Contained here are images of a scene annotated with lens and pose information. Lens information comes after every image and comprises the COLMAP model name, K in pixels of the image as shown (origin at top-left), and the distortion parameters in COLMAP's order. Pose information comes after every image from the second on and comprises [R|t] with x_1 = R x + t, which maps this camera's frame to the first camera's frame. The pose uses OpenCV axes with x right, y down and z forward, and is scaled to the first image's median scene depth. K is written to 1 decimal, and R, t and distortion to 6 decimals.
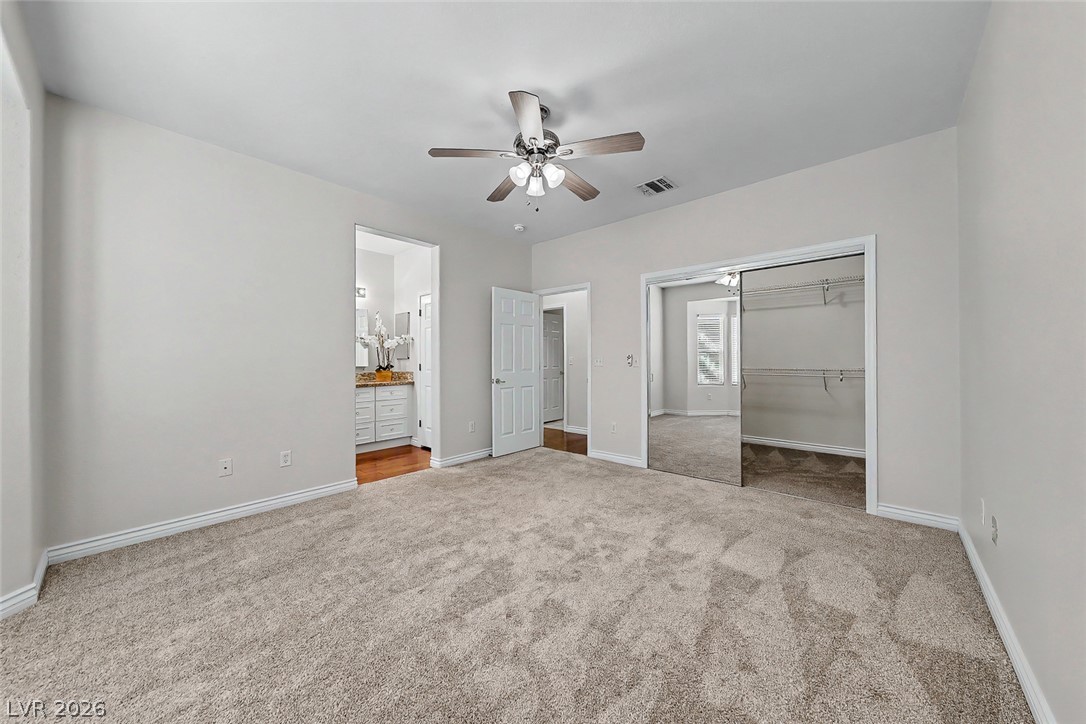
lens RADIAL K [[374.8, 0, 545.4], [0, 374.8, 358.5], [0, 0, 1]] dist [0.003434, -0.000250]
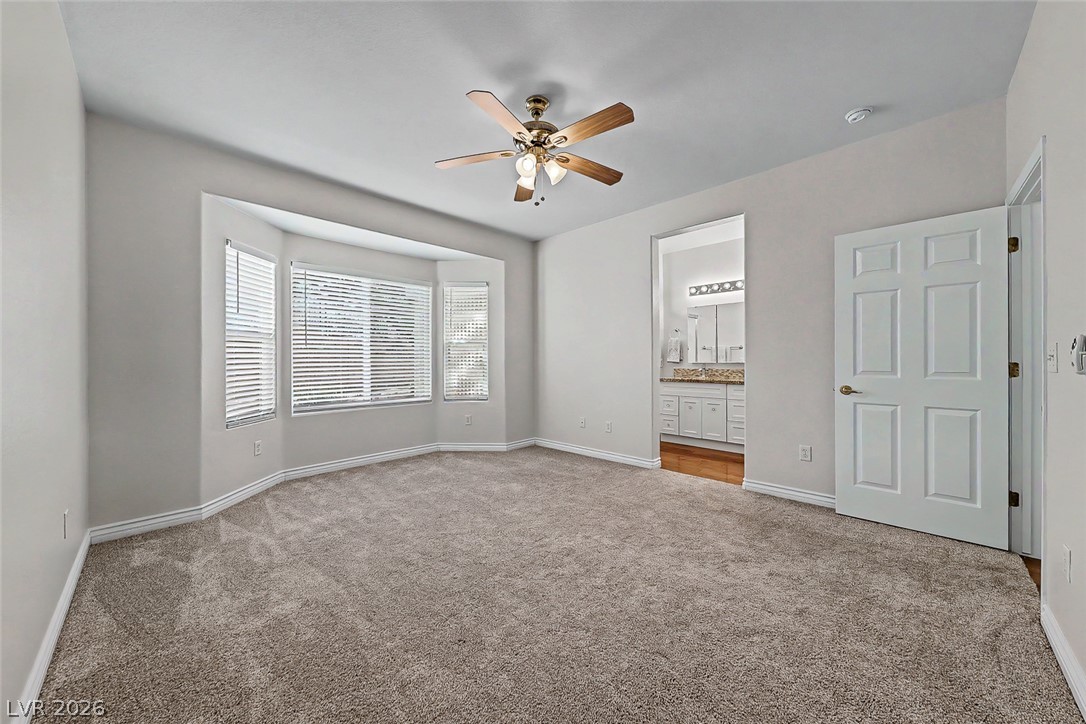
lens RADIAL K [[374.8, 0, 533.8], [0, 374.8, 361.0], [0, 0, 1]] dist [0.003434, -0.000250]
pose [[-0.040211, 0.010799, -0.999133, 0.597516], [0.016072, 0.999819, 0.010159, -0.001729], [0.999062, -0.015650, -0.040377, 0.632189]]
